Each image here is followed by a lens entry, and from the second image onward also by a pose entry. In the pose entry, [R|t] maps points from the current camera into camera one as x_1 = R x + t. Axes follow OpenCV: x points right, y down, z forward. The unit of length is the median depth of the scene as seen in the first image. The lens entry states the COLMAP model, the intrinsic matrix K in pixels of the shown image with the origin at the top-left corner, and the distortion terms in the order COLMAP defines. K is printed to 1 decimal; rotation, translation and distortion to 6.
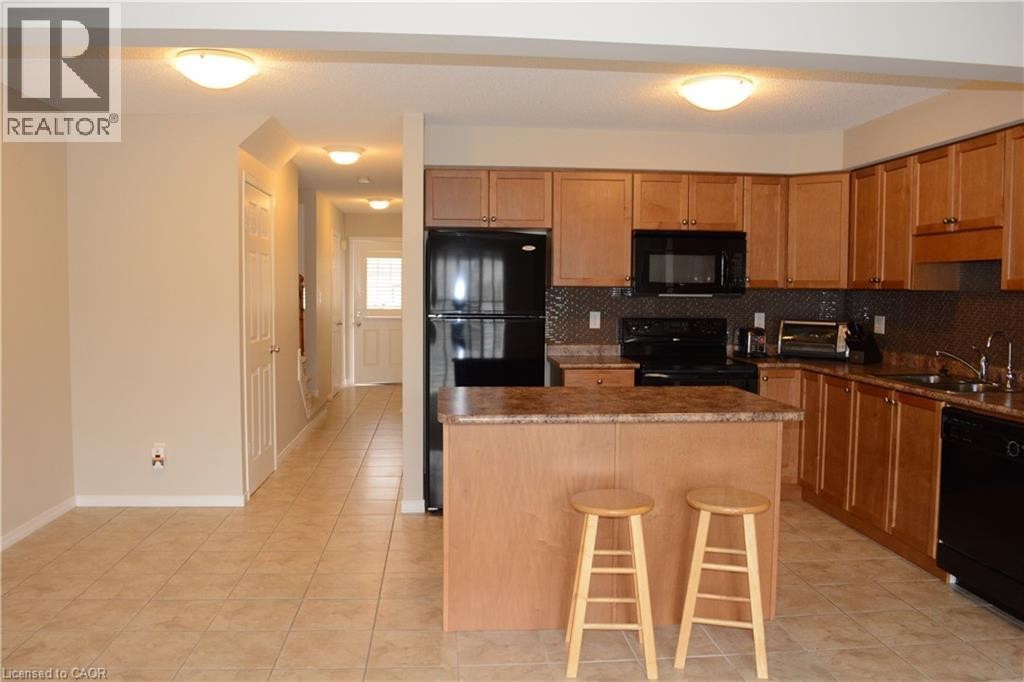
lens RADIAL K [[809.4, 0, 511.0], [0, 809.4, 342.9], [0, 0, 1]] dist [-0.070494, -0.013630]
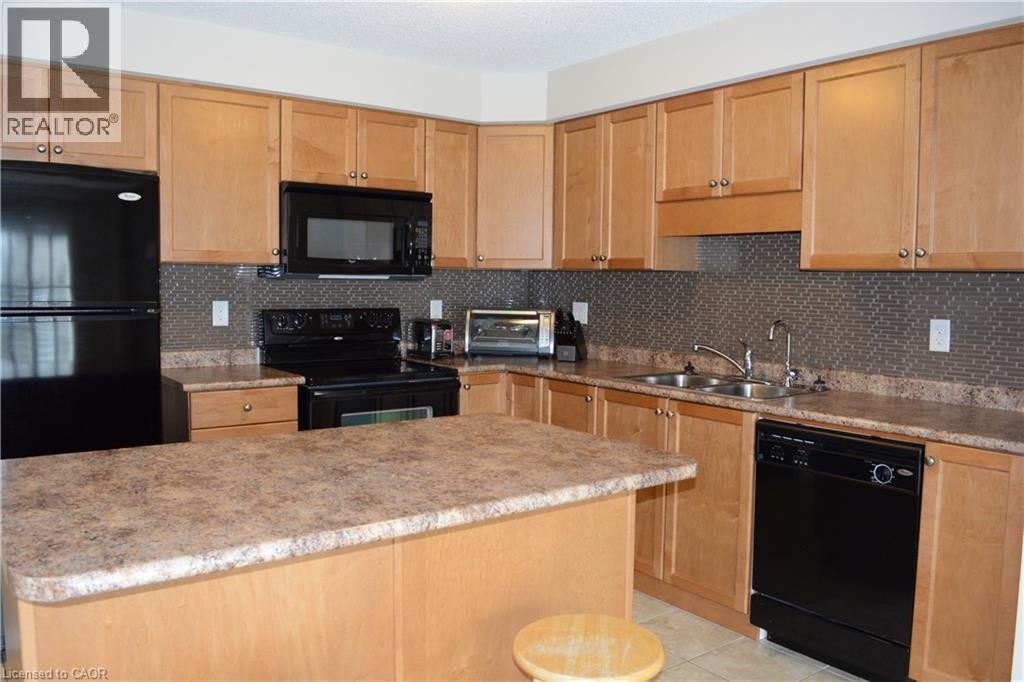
lens RADIAL K [[809.4, 0, 513.9], [0, 809.4, 338.0], [0, 0, 1]] dist [-0.070494, -0.013630]
pose [[0.851508, -0.033071, 0.523297, -0.043714], [0.028193, 0.999453, 0.017288, -0.013444], [-0.523582, 0.000032, 0.851975, 0.325094]]
